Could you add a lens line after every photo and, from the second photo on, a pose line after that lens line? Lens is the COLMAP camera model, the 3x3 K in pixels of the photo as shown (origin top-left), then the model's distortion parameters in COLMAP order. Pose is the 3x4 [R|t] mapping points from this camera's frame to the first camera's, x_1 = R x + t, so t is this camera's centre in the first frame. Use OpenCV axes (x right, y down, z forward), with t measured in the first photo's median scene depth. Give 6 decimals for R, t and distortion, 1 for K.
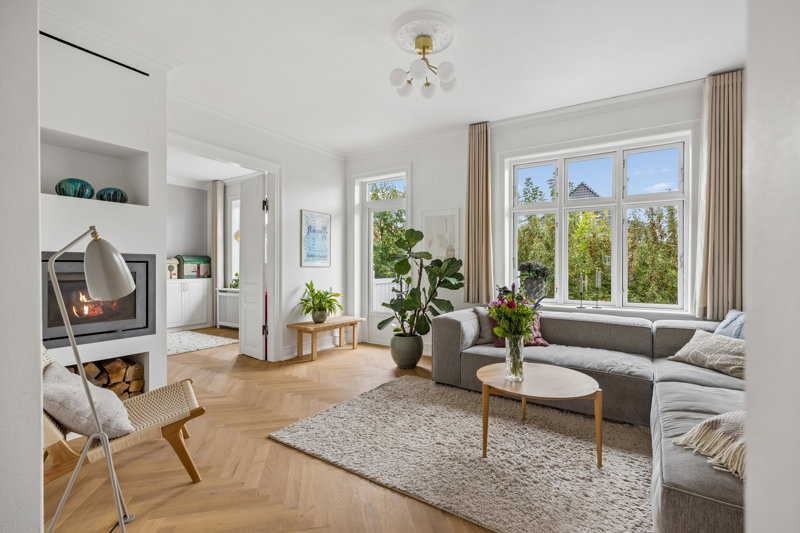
lens RADIAL K [[384.9, 0, 397.0], [0, 384.9, 266.4], [0, 0, 1]] dist [-0.003161, -0.000084]
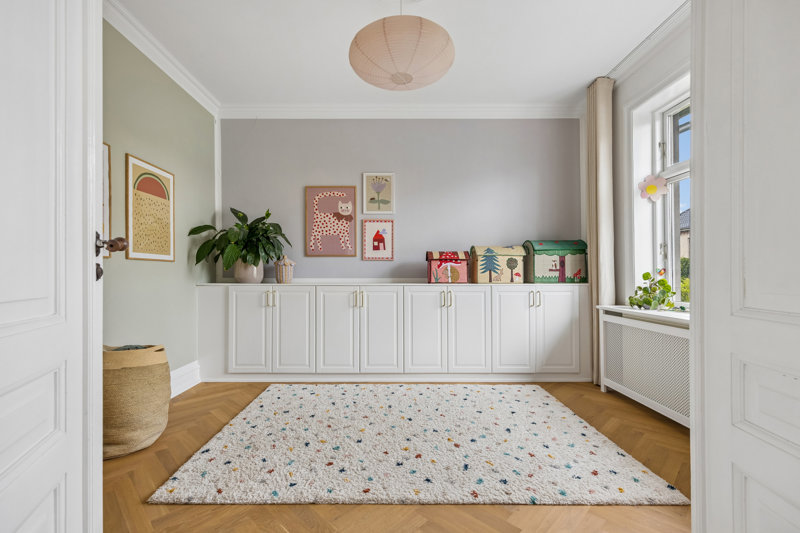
lens RADIAL K [[355.6, 0, 396.5], [0, 355.6, 268.7], [0, 0, 1]] dist [-0.001133, -0.000062]
pose [[0.560238, -0.010918, -0.828260, -0.245470], [0.003306, 0.999935, -0.010944, 0.016137], [0.828325, 0.003393, 0.560237, 0.548112]]
